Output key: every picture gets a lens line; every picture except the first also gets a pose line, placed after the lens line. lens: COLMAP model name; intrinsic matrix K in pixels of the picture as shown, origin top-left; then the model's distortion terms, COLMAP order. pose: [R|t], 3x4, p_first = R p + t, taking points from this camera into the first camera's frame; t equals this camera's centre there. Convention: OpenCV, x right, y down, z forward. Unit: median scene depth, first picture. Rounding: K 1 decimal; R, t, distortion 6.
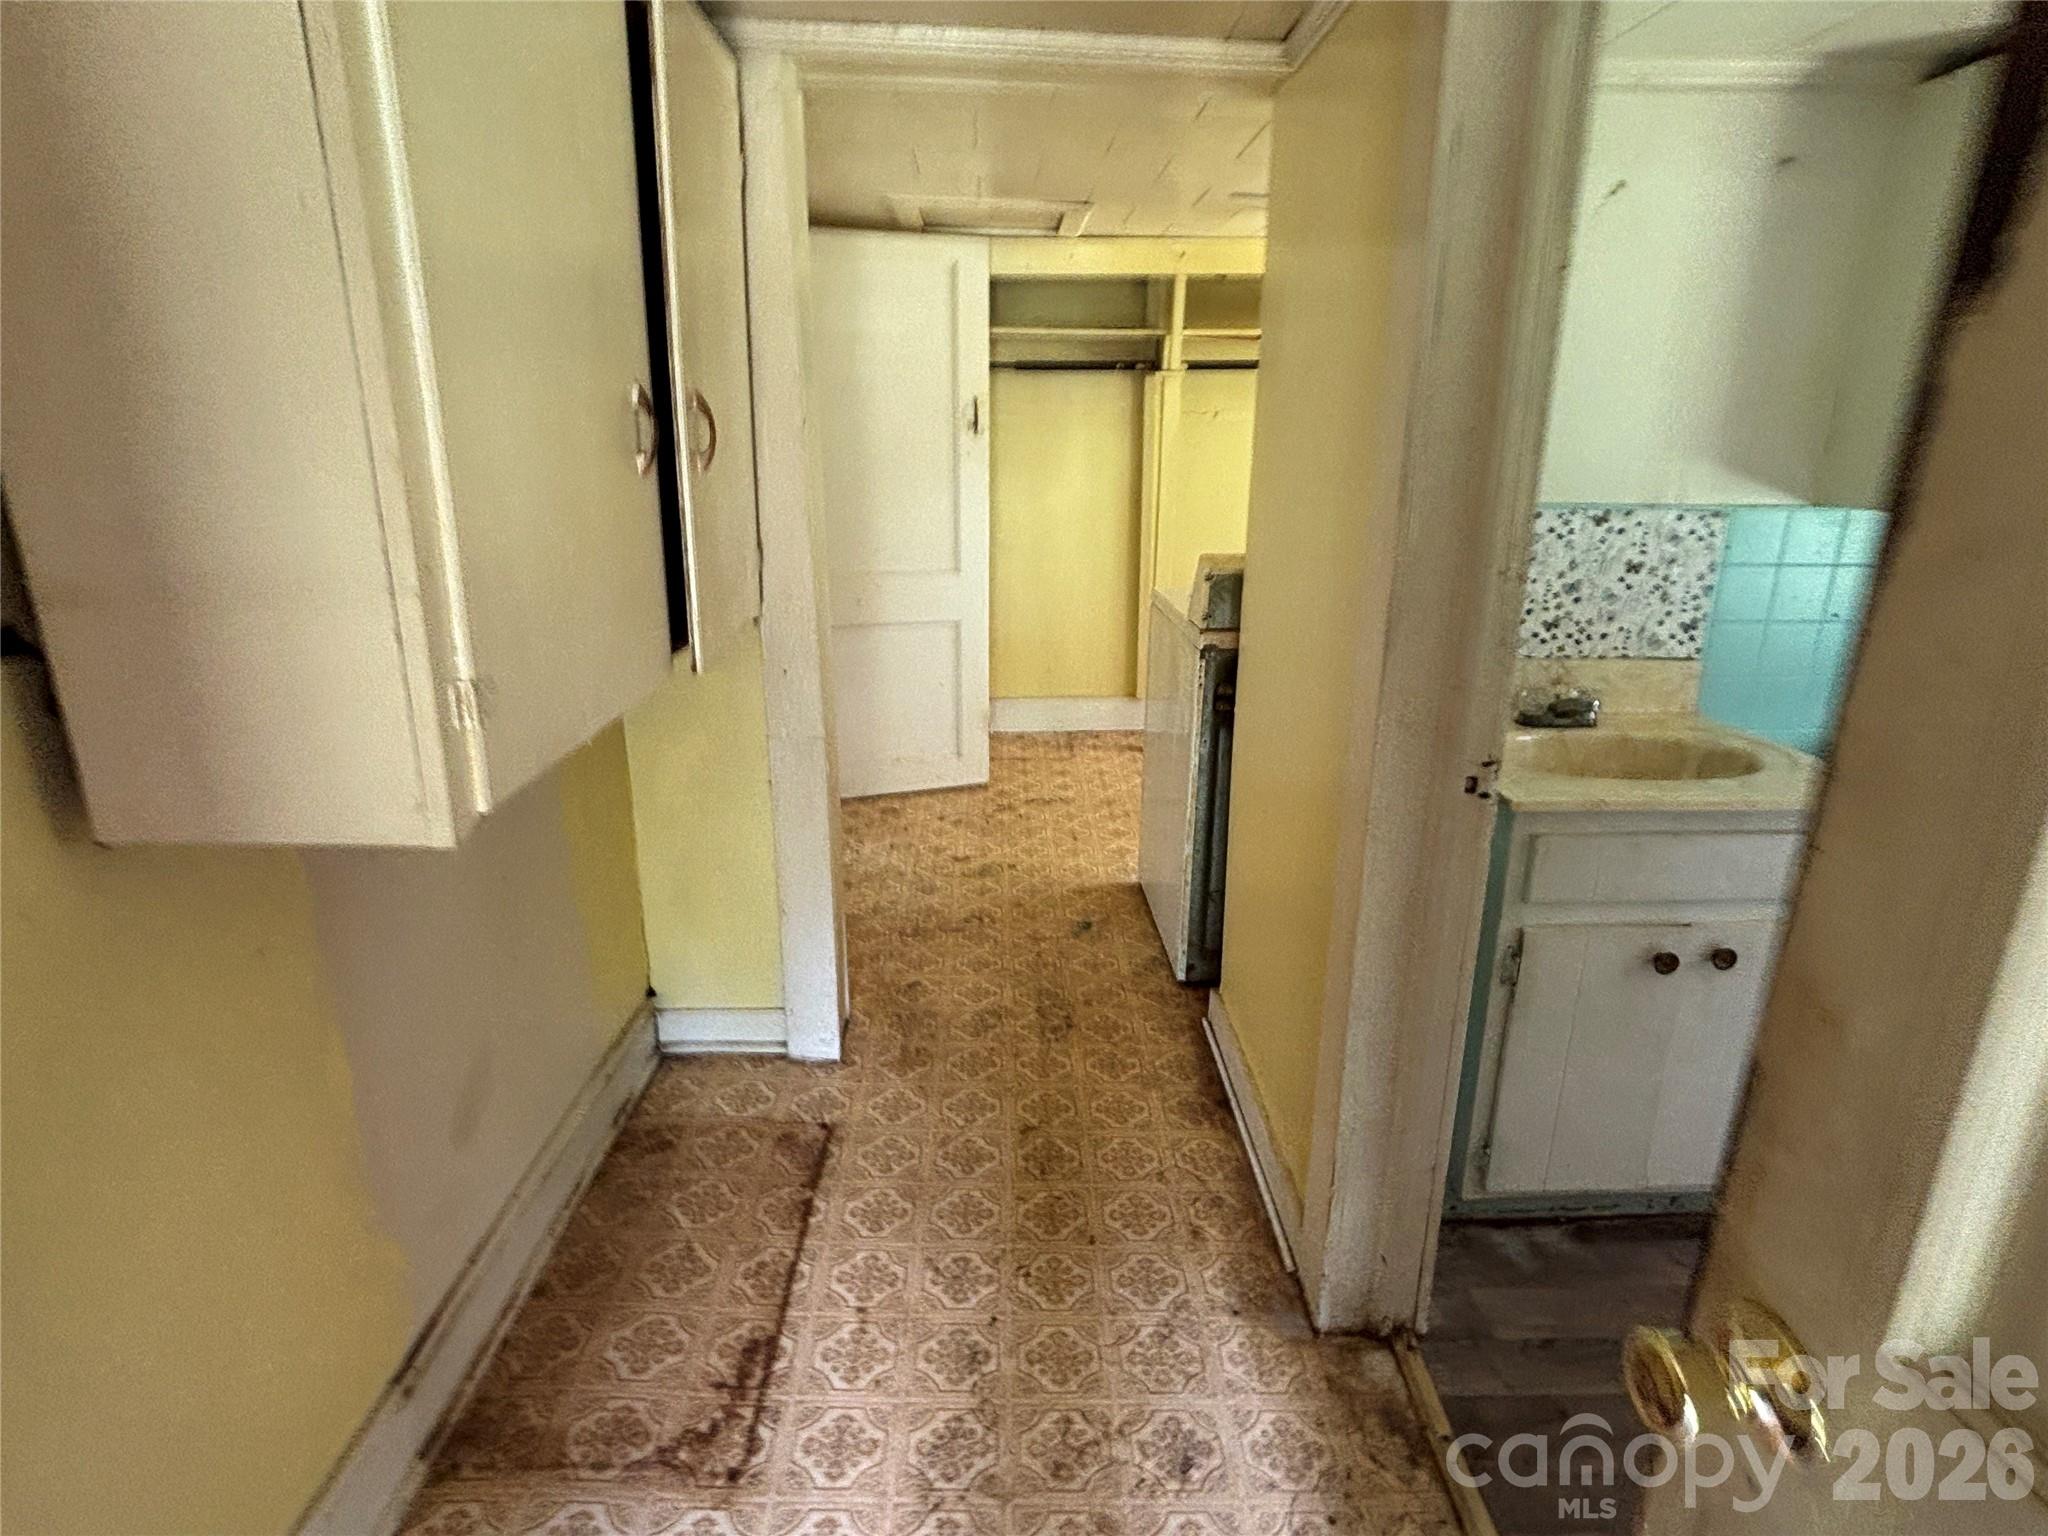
lens RADIAL K [[1022.4, 0, 1016.4], [0, 1022.4, 770.3], [0, 0, 1]] dist [-0.002525, -0.001301]
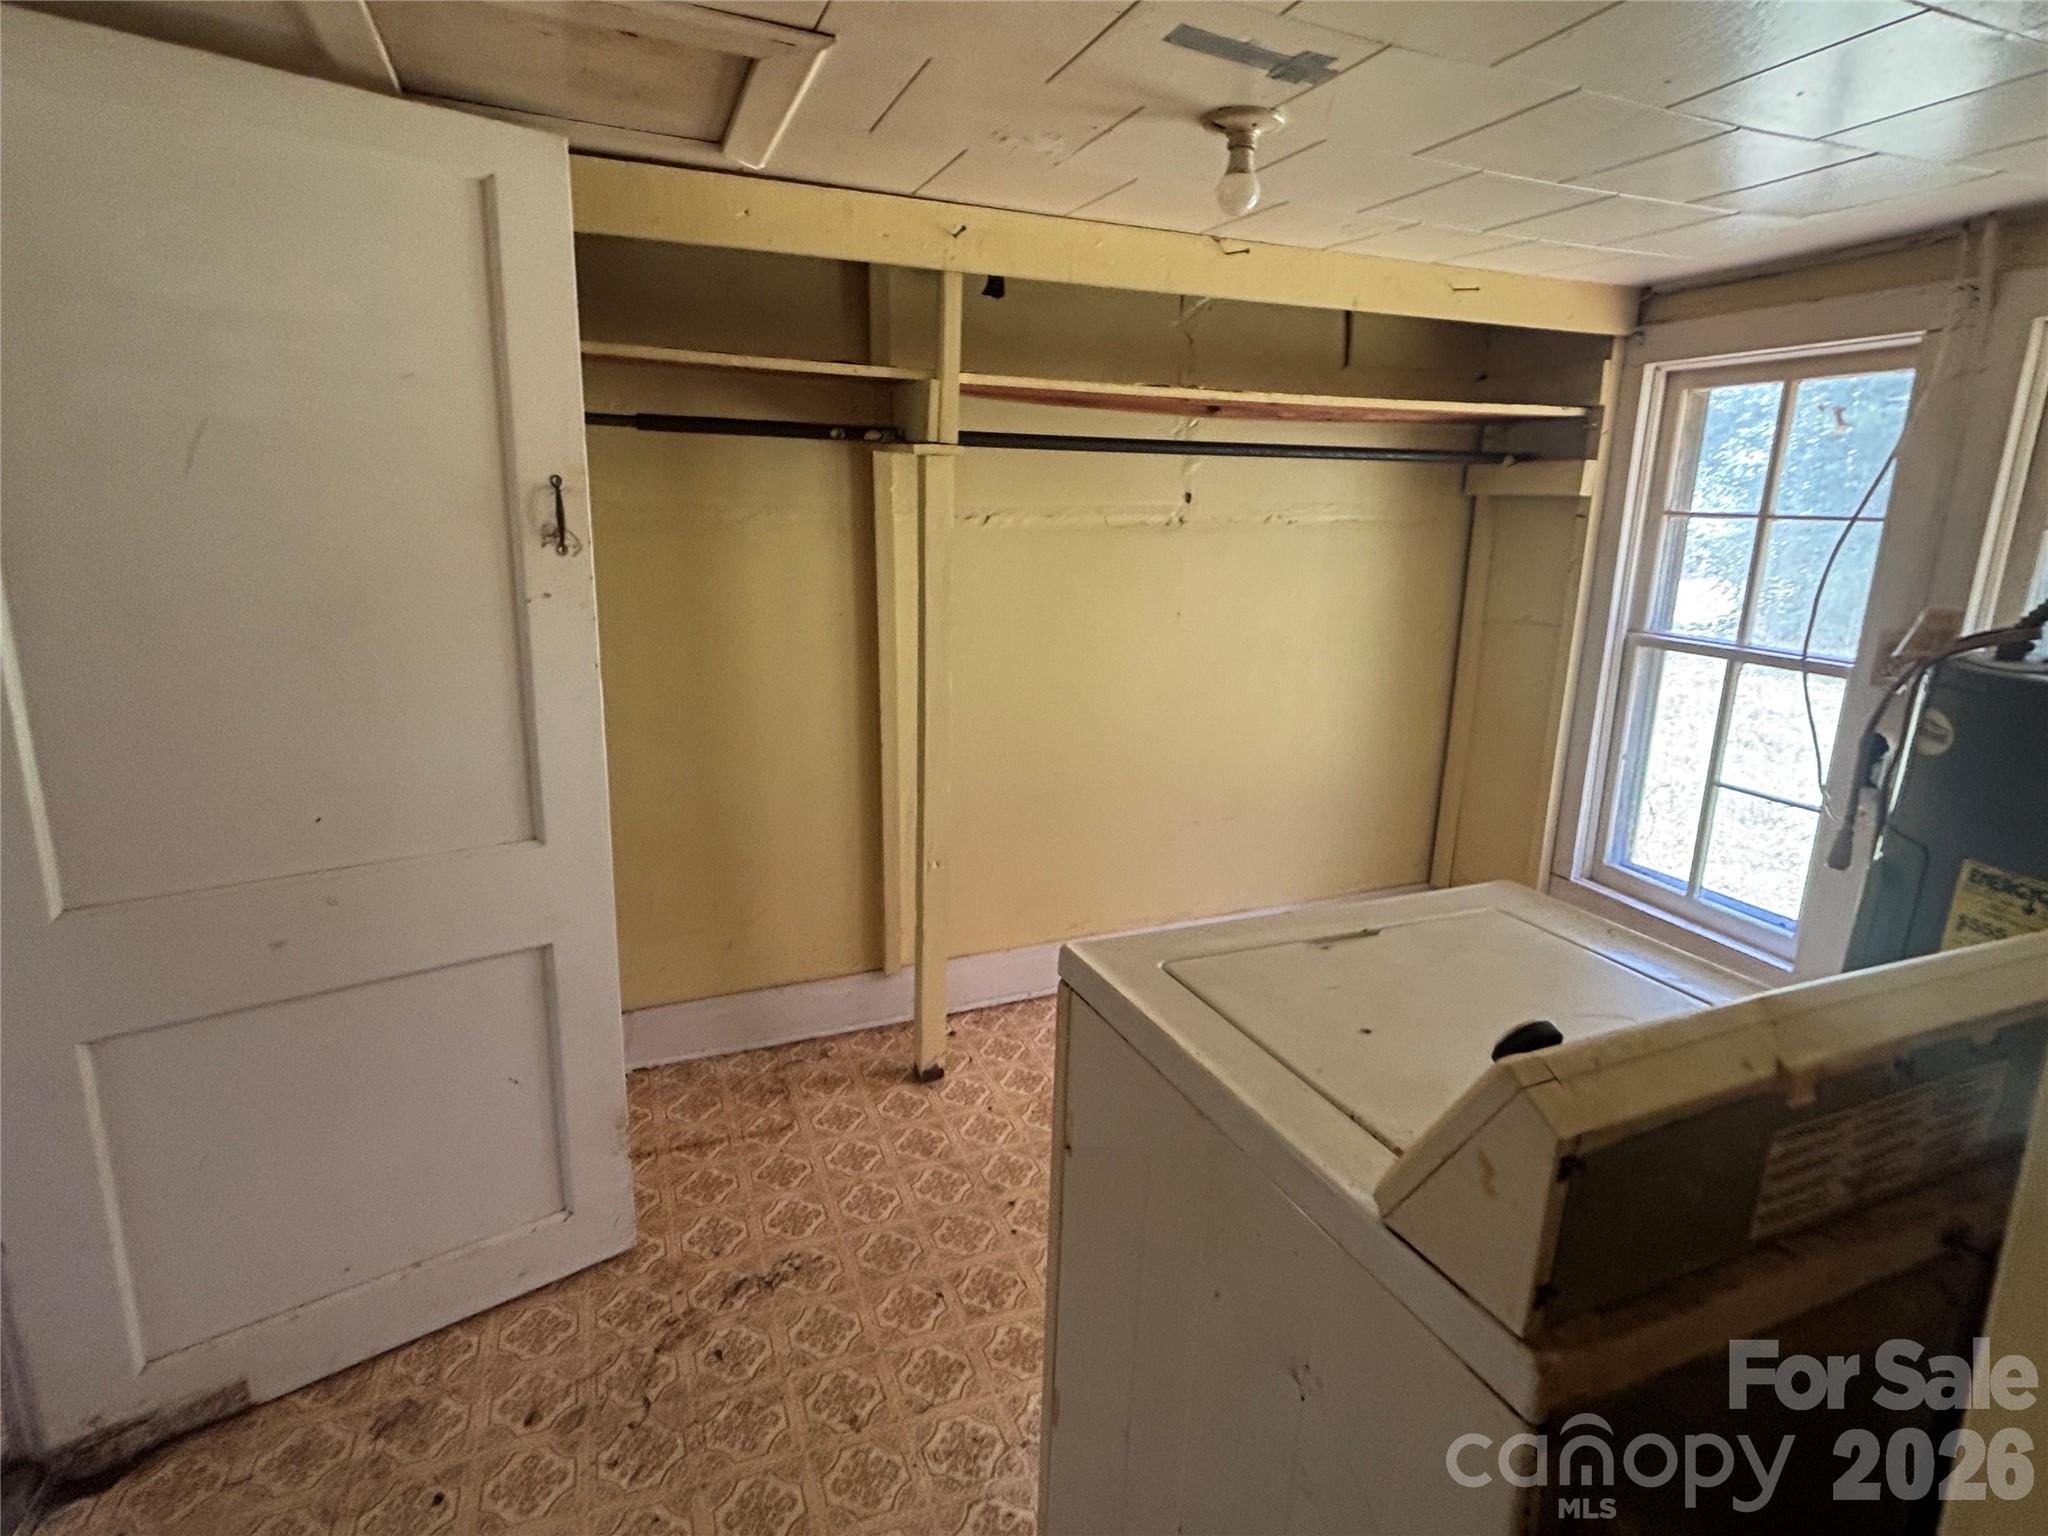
lens RADIAL K [[1022.4, 0, 1037.3], [0, 1022.4, 760.3], [0, 0, 1]] dist [-0.002525, -0.001301]
pose [[0.925475, -0.062092, 0.373684, -0.018337], [0.091774, 0.993838, -0.062150, -0.177743], [-0.367522, 0.091813, 0.925472, 0.474620]]
